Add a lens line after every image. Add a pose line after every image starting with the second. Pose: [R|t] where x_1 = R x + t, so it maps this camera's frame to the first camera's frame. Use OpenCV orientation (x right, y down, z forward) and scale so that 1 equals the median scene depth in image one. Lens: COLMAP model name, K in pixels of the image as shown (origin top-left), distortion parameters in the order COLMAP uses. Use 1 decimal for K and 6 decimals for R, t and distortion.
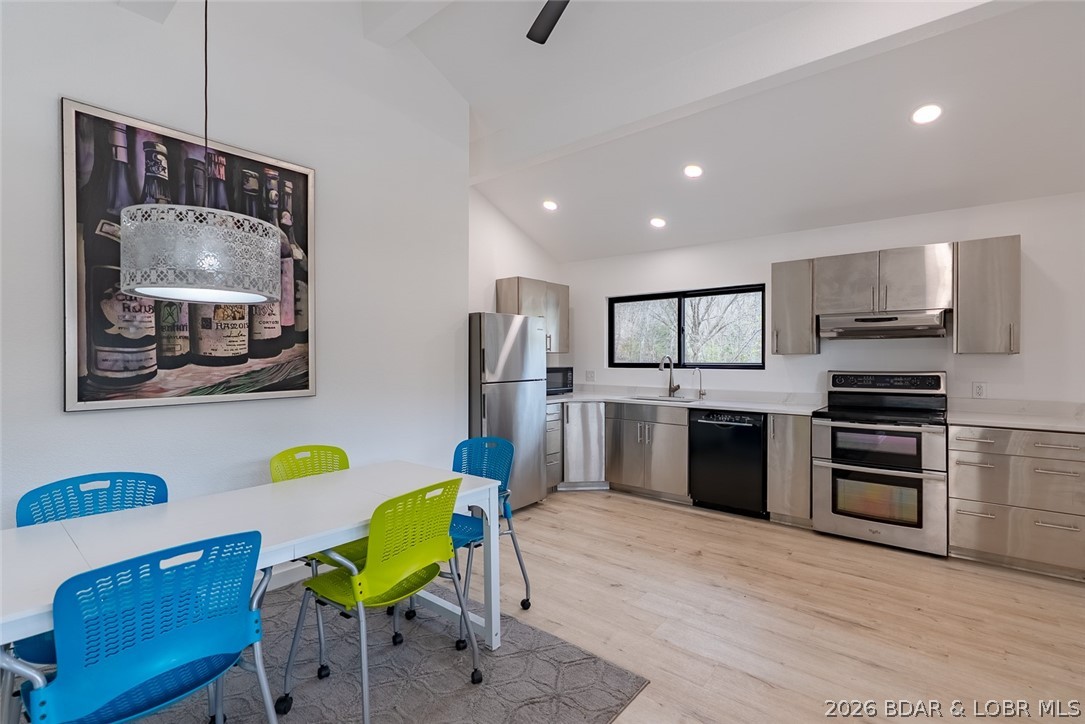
lens RADIAL K [[499.2, 0, 539.3], [0, 499.2, 361.3], [0, 0, 1]] dist [-0.000271, -0.000135]
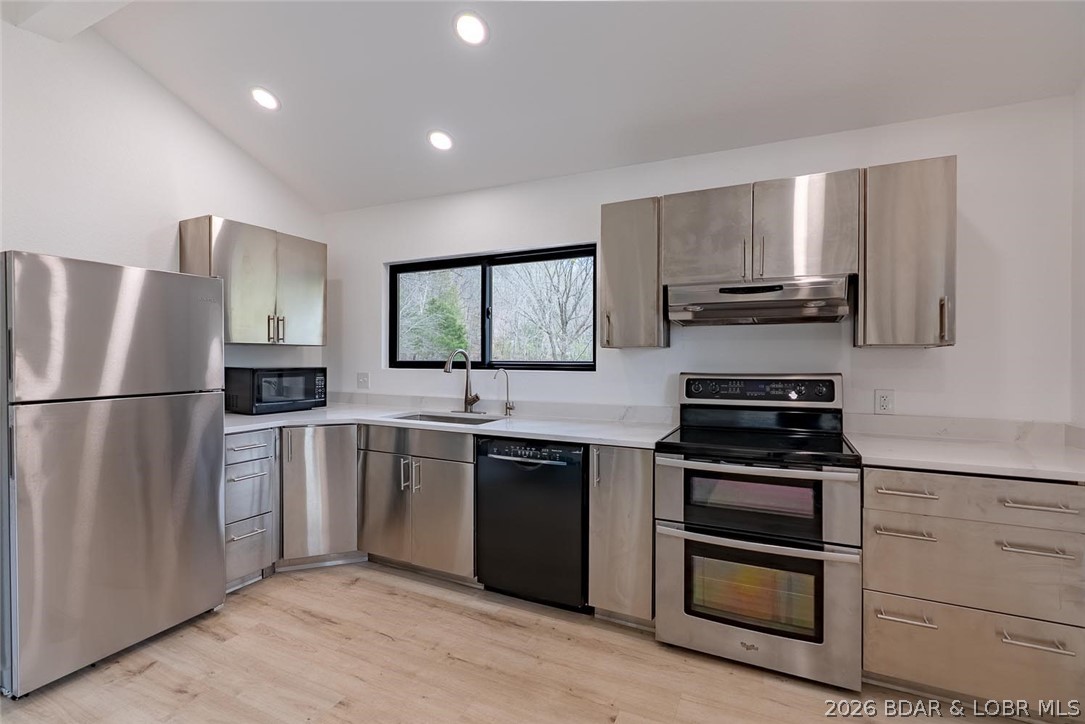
lens RADIAL K [[493.6, 0, 542.5], [0, 493.6, 362.0], [0, 0, 1]] dist [-0.005911, 0.000011]
pose [[0.969906, 0.000688, 0.243477, 0.238314], [-0.001441, 0.999995, 0.002915, 0.002860], [-0.243473, -0.003178, 0.969902, 0.403729]]
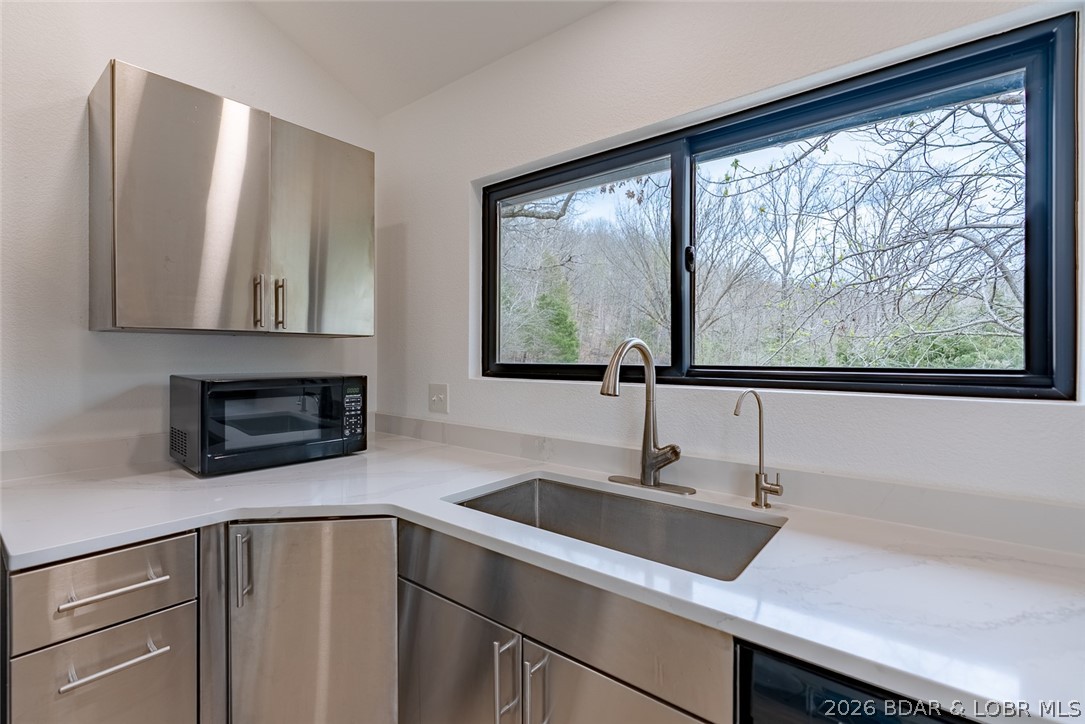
lens RADIAL K [[493.6, 0, 542.5], [0, 493.6, 362.0], [0, 0, 1]] dist [-0.005911, 0.000011]
pose [[0.999617, -0.000369, 0.027684, 0.232297], [0.000158, 0.999971, 0.007611, -0.001058], [-0.027686, -0.007604, 0.999588, 0.854208]]
